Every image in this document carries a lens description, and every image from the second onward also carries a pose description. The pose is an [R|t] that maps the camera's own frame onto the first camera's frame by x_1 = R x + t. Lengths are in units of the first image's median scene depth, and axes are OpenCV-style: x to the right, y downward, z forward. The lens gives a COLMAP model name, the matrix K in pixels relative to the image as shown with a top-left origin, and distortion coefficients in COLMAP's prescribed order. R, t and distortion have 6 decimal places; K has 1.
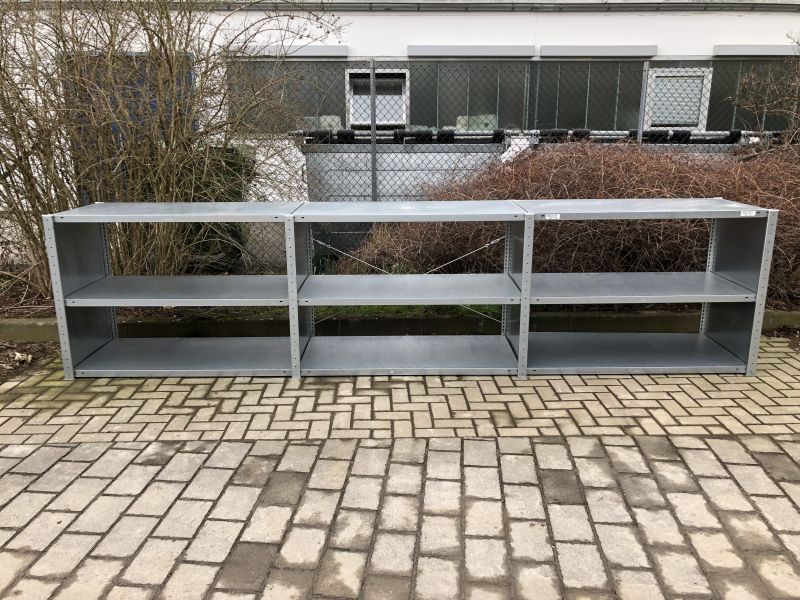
lens RADIAL K [[644.7, 0, 397.9], [0, 644.7, 301.4], [0, 0, 1]] dist [0.020051, -0.013042]
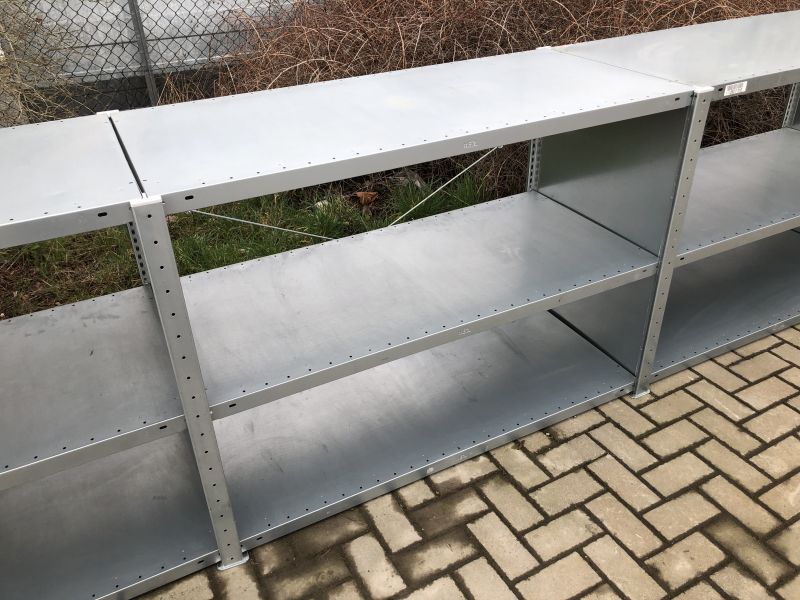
lens RADIAL K [[655.3, 0, 397.6], [0, 655.3, 294.7], [0, 0, 1]] dist [0.008027, 0.005376]
pose [[0.891893, -0.252423, 0.375246, -0.197262], [0.145179, 0.945629, 0.291048, -0.170001], [-0.428311, -0.205106, 0.880046, 0.685013]]
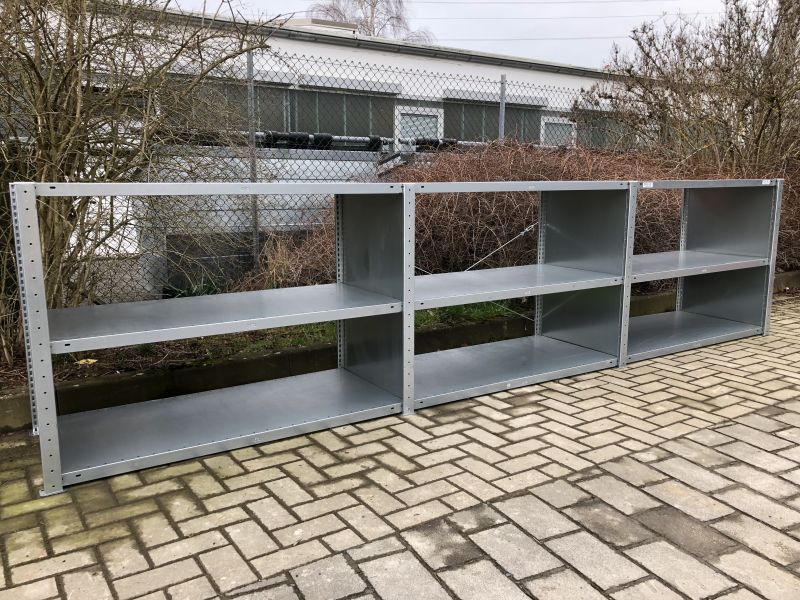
lens RADIAL K [[655.3, 0, 397.6], [0, 655.3, 294.7], [0, 0, 1]] dist [0.008027, 0.005376]
pose [[0.852270, -0.086387, 0.515920, -0.589173], [0.138139, 0.988427, -0.062693, 0.035500], [-0.504533, 0.124700, 0.854340, 0.410269]]
